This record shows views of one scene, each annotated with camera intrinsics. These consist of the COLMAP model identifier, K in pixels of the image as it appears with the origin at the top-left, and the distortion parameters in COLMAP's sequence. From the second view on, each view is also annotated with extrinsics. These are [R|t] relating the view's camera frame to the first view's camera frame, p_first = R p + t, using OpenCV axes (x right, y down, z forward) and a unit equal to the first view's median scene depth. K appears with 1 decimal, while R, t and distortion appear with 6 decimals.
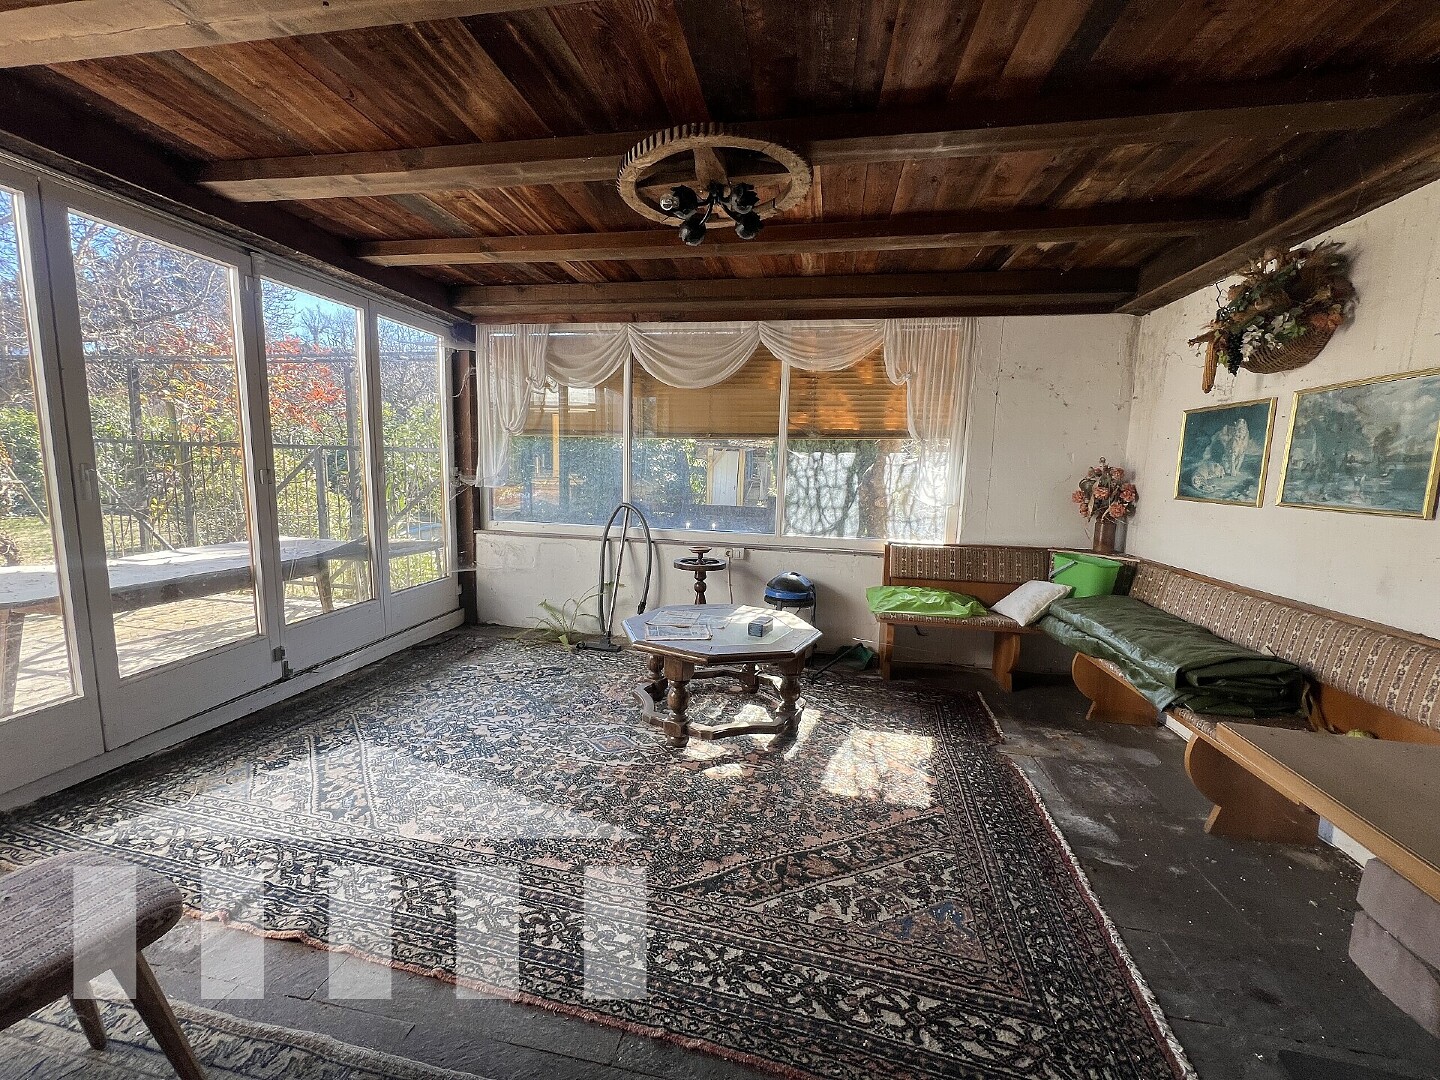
lens RADIAL K [[575.7, 0, 715.5], [0, 575.7, 534.3], [0, 0, 1]] dist [-0.000872, -0.000073]
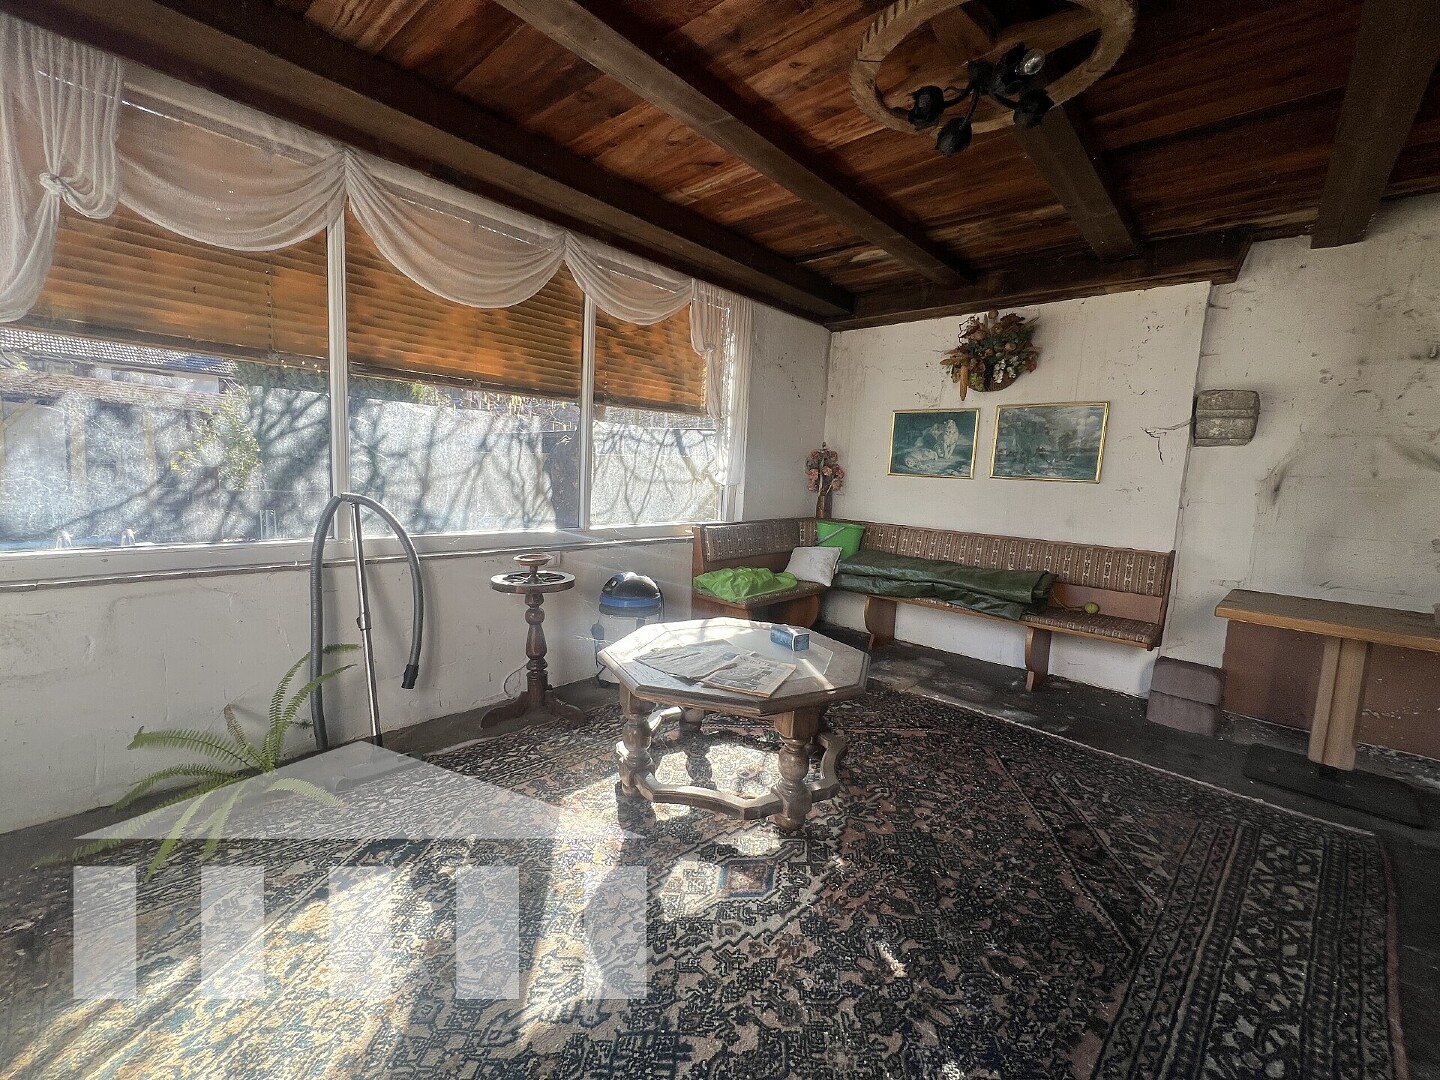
lens RADIAL K [[576.7, 0, 716.0], [0, 576.7, 534.1], [0, 0, 1]] dist [-0.001144, 0.000050]
pose [[0.547345, -0.097174, 0.831246, -0.736787], [0.068587, 0.995104, 0.071168, -0.058161], [-0.834092, 0.018059, 0.551330, 0.732834]]
